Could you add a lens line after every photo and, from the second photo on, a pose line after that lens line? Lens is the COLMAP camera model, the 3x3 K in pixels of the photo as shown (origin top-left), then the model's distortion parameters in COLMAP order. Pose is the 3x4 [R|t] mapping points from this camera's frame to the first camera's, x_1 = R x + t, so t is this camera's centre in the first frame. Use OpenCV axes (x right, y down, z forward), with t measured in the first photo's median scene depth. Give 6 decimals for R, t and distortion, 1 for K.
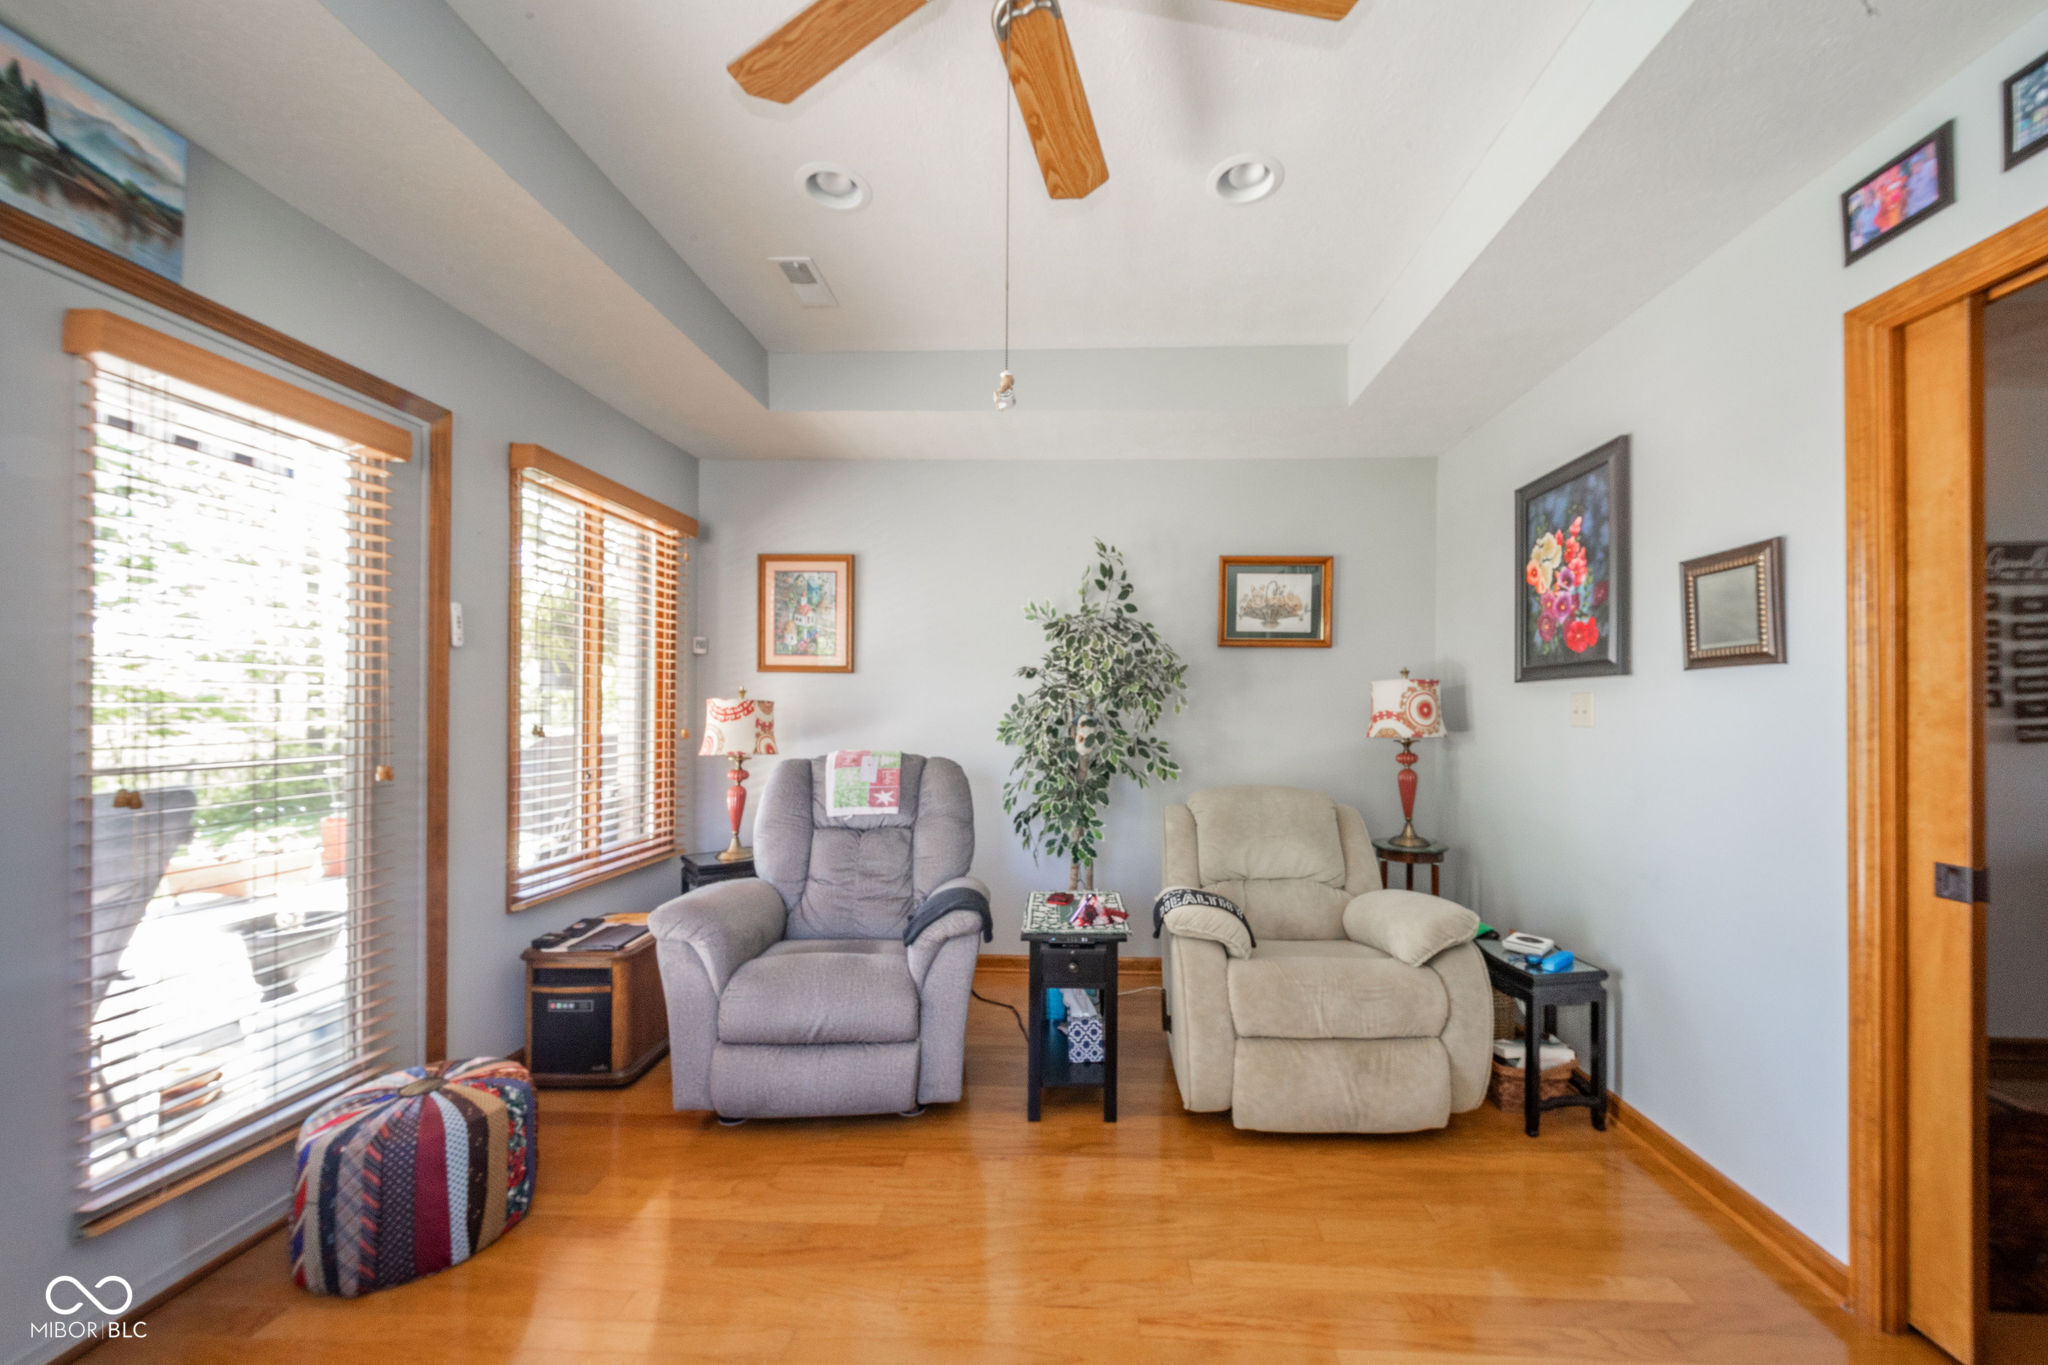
lens RADIAL K [[770.3, 0, 1029.6], [0, 770.3, 706.7], [0, 0, 1]] dist [0.000246, -0.000156]
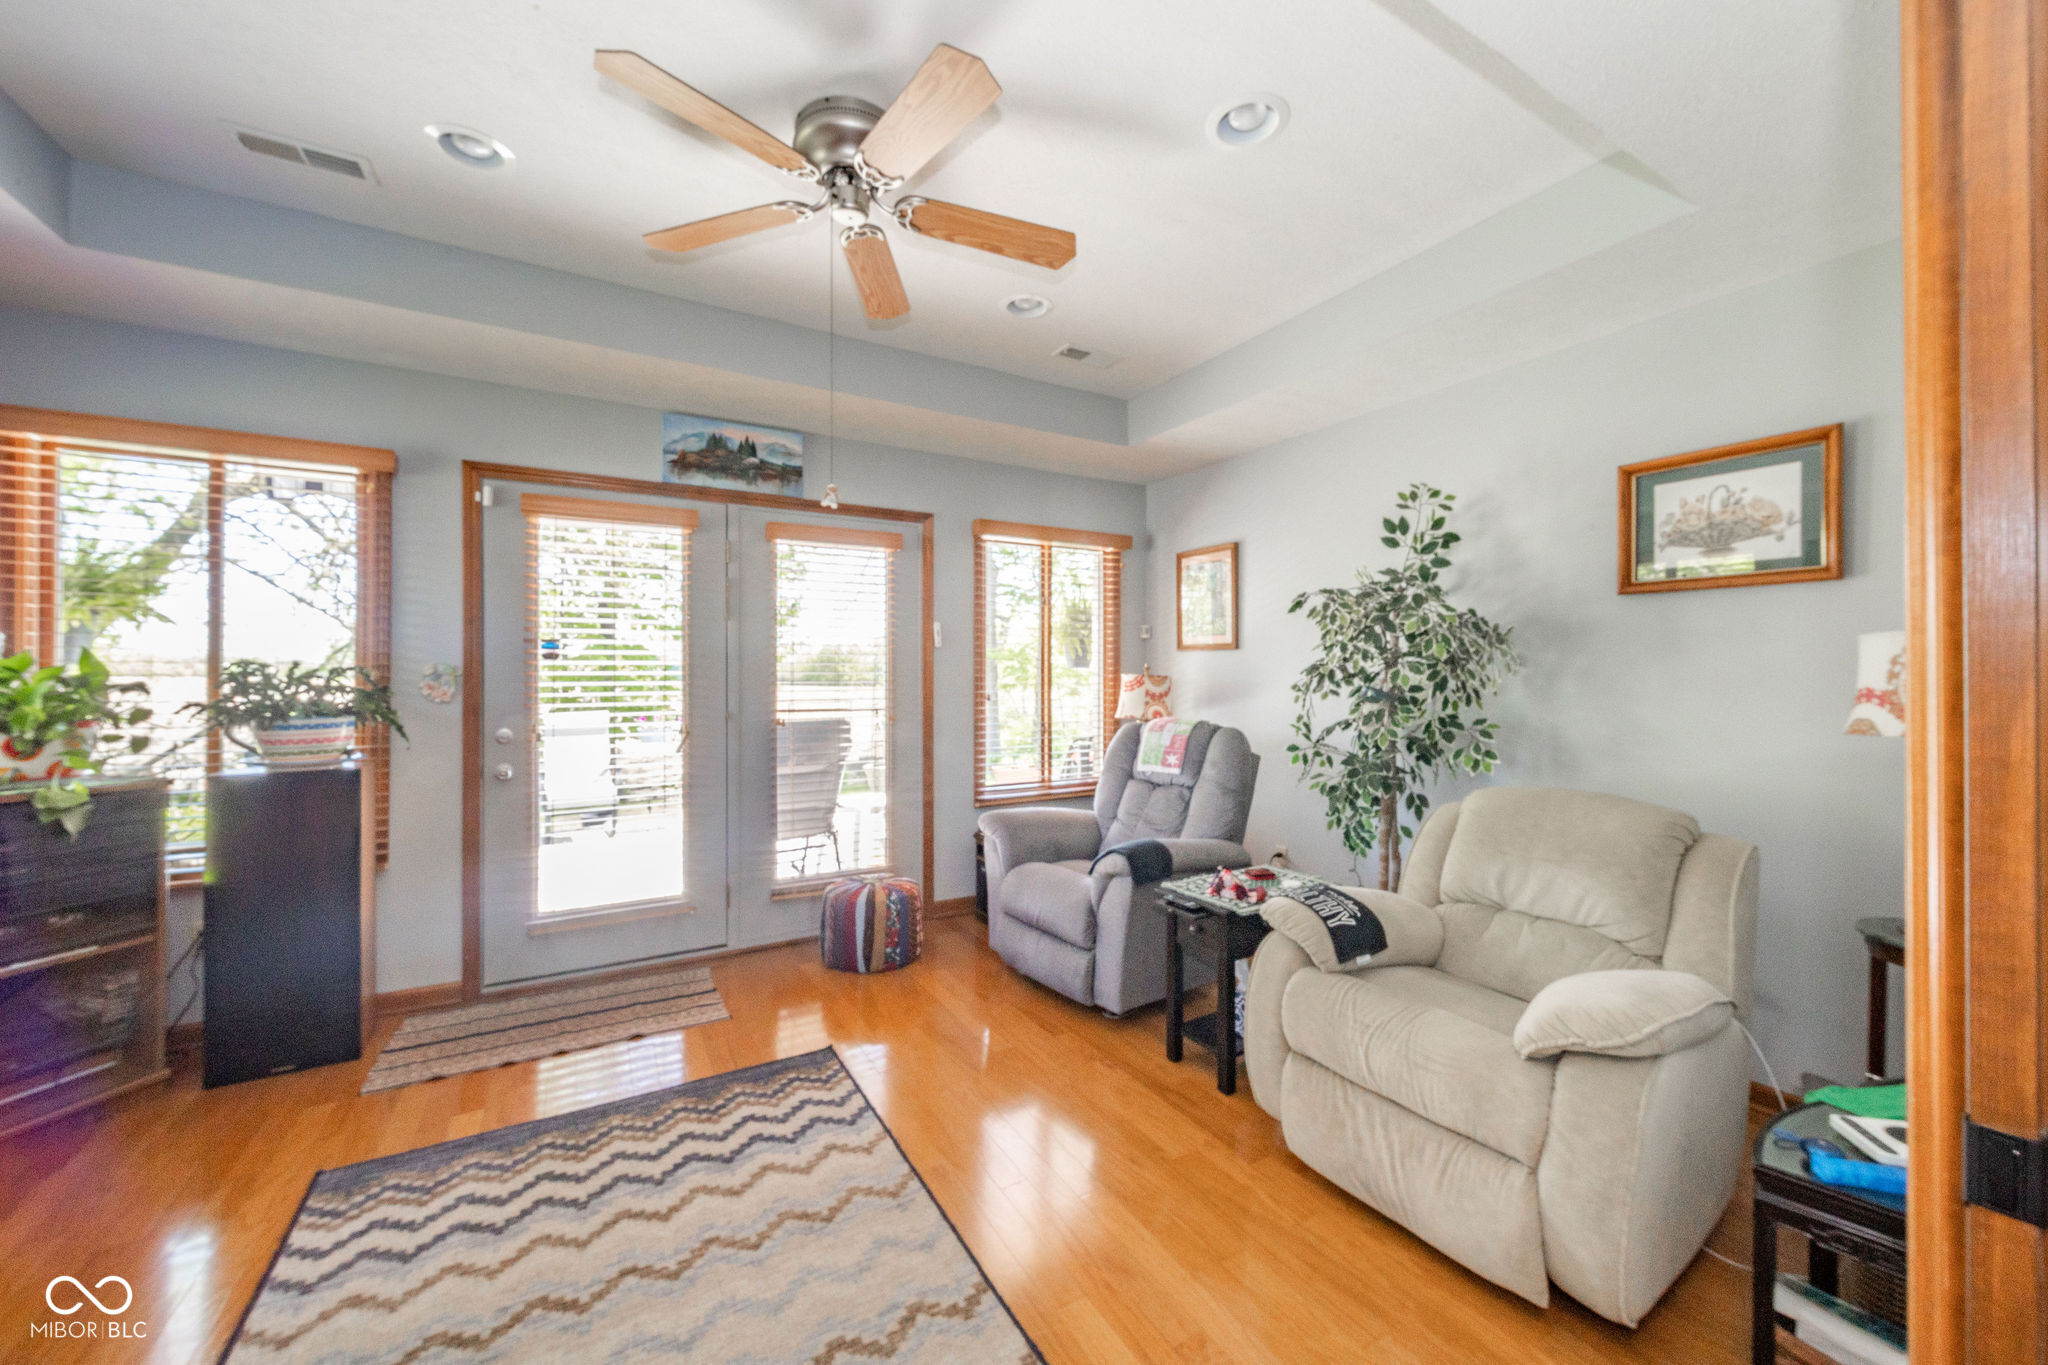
lens RADIAL K [[756.3, 0, 1026.7], [0, 756.3, 672.6], [0, 0, 1]] dist [0.000224, -0.000068]
pose [[0.540913, -0.008820, -0.841033, 0.656089], [0.007691, 0.999955, -0.005540, -0.008312], [0.841044, -0.003472, 0.540956, 0.200295]]
